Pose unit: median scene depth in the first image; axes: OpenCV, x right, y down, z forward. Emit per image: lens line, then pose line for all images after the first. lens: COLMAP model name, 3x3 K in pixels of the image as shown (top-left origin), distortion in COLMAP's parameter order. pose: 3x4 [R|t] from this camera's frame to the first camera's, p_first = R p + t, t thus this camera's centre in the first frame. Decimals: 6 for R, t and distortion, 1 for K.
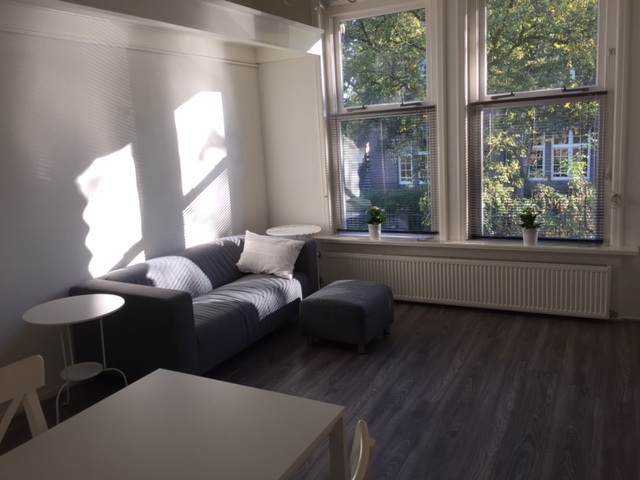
lens RADIAL K [[548.1, 0, 320.0], [0, 548.1, 230.4], [0, 0, 1]] dist [0.095965, -0.123524]
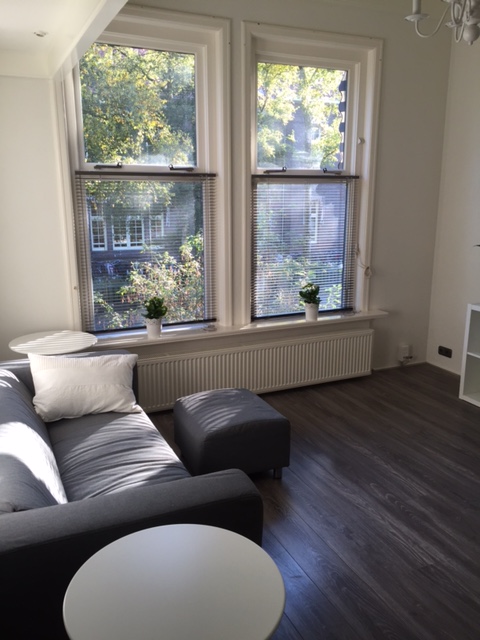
lens RADIAL K [[548.1, 0, 242.8], [0, 548.1, 314.9], [0, 0, 1]] dist [0.095965, -0.123524]
pose [[0.601209, -0.114693, 0.790818, -0.539205], [0.100922, 0.992620, 0.067236, -0.068610], [-0.792693, 0.039388, 0.608347, 0.512857]]
